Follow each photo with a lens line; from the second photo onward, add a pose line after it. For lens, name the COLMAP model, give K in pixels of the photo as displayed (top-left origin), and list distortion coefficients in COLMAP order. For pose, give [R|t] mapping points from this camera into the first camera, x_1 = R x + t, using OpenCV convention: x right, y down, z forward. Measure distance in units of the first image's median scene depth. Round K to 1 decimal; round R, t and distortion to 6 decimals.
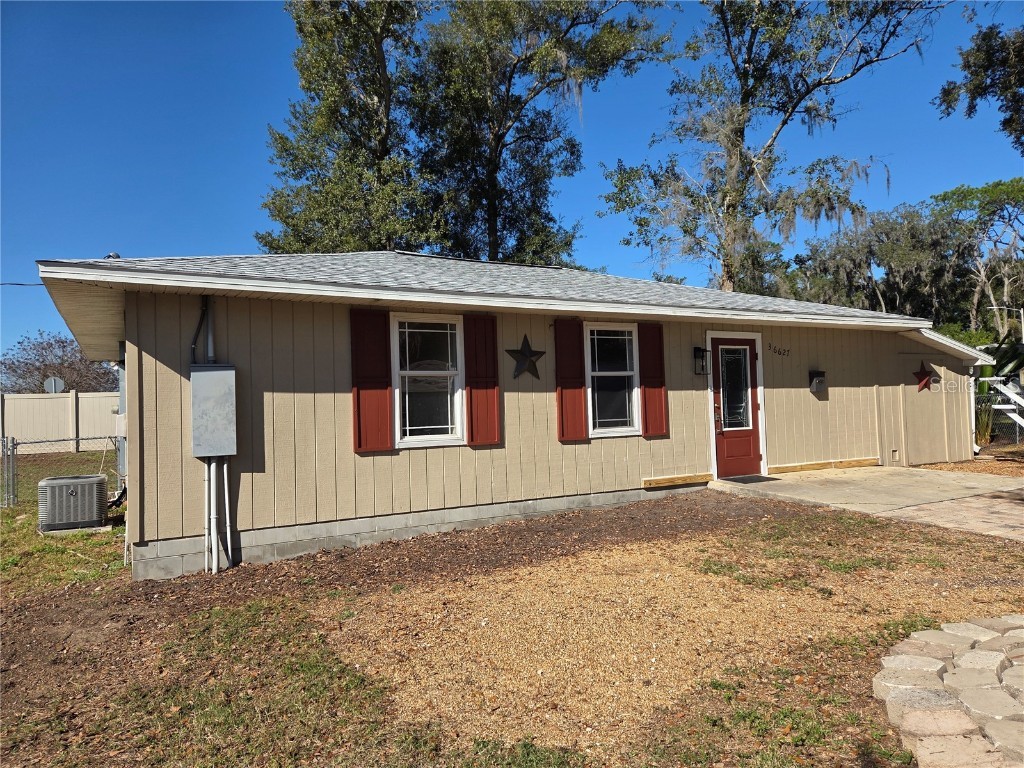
lens RADIAL K [[681.5, 0, 511.9], [0, 681.5, 385.7], [0, 0, 1]] dist [0.044943, -0.002603]
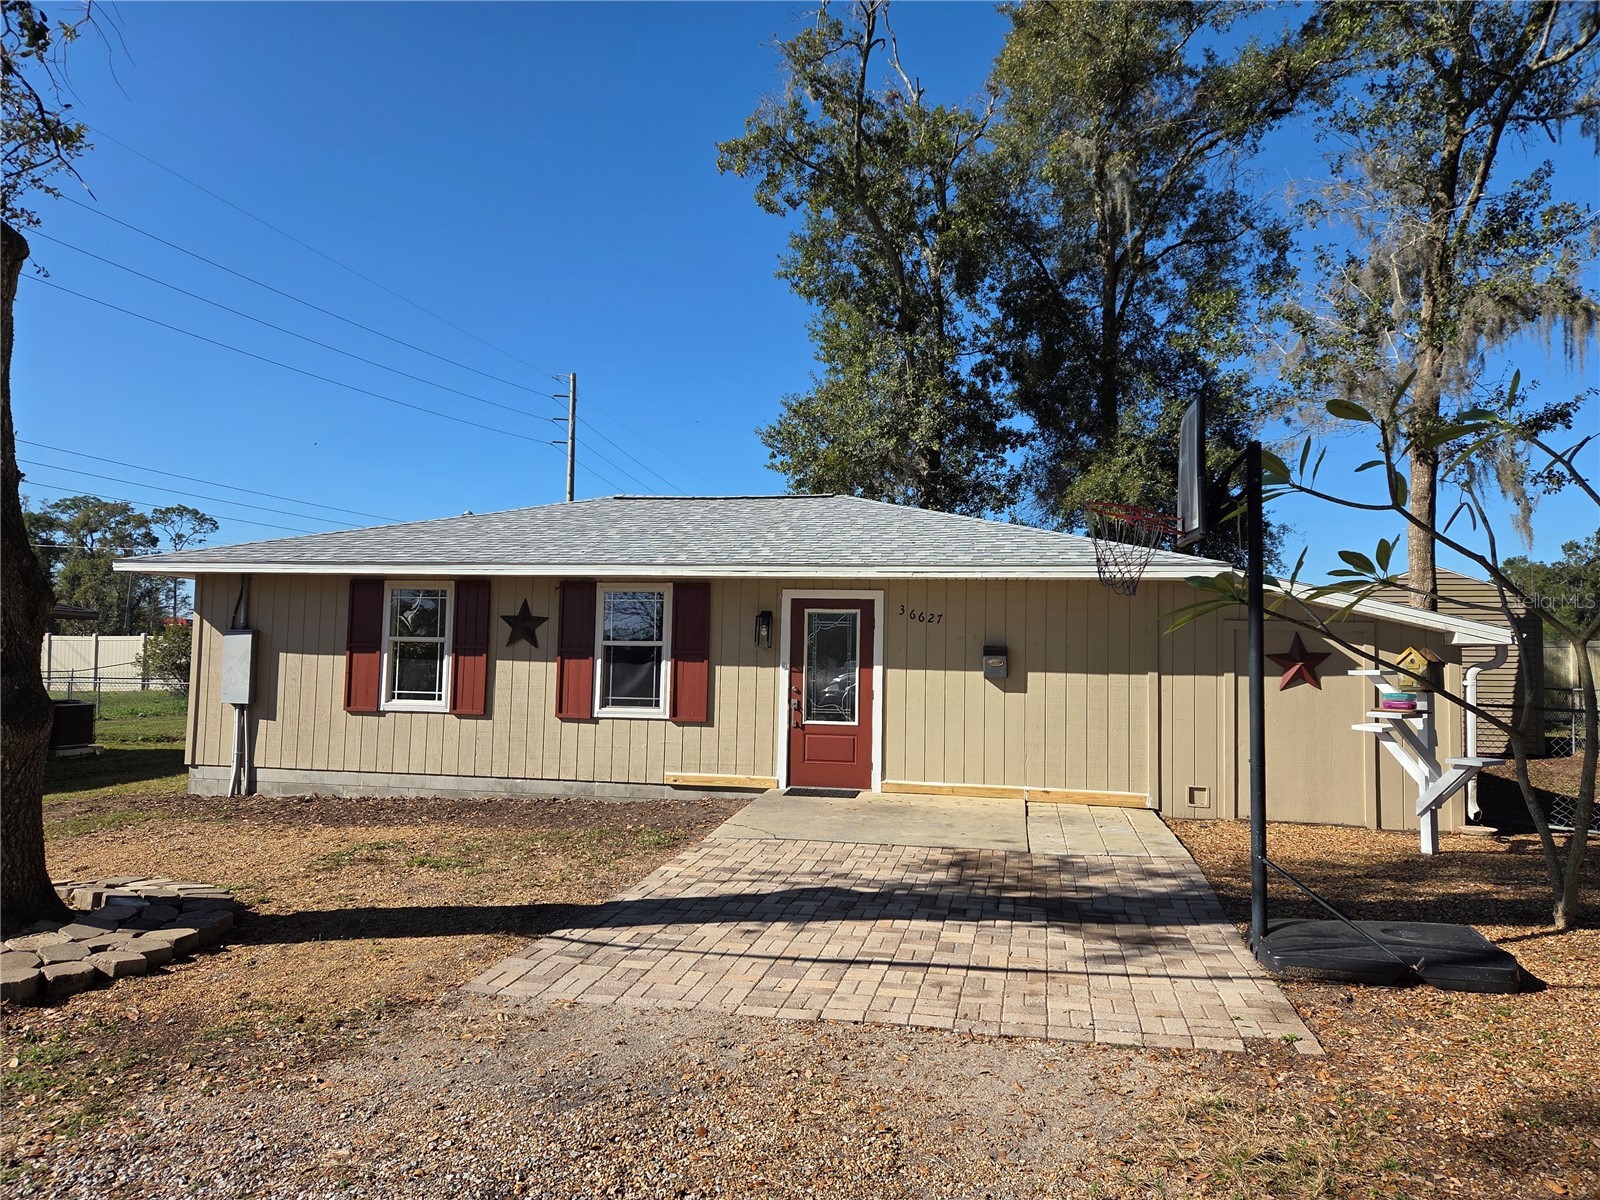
lens RADIAL K [[1064.9, 0, 801.2], [0, 1064.9, 592.6], [0, 0, 1]] dist [0.044943, -0.002603]
pose [[0.764837, 0.004311, -0.644210, 1.245148], [-0.022320, 0.999555, -0.019810, -0.063540], [0.643838, 0.029530, 0.764592, 0.128783]]
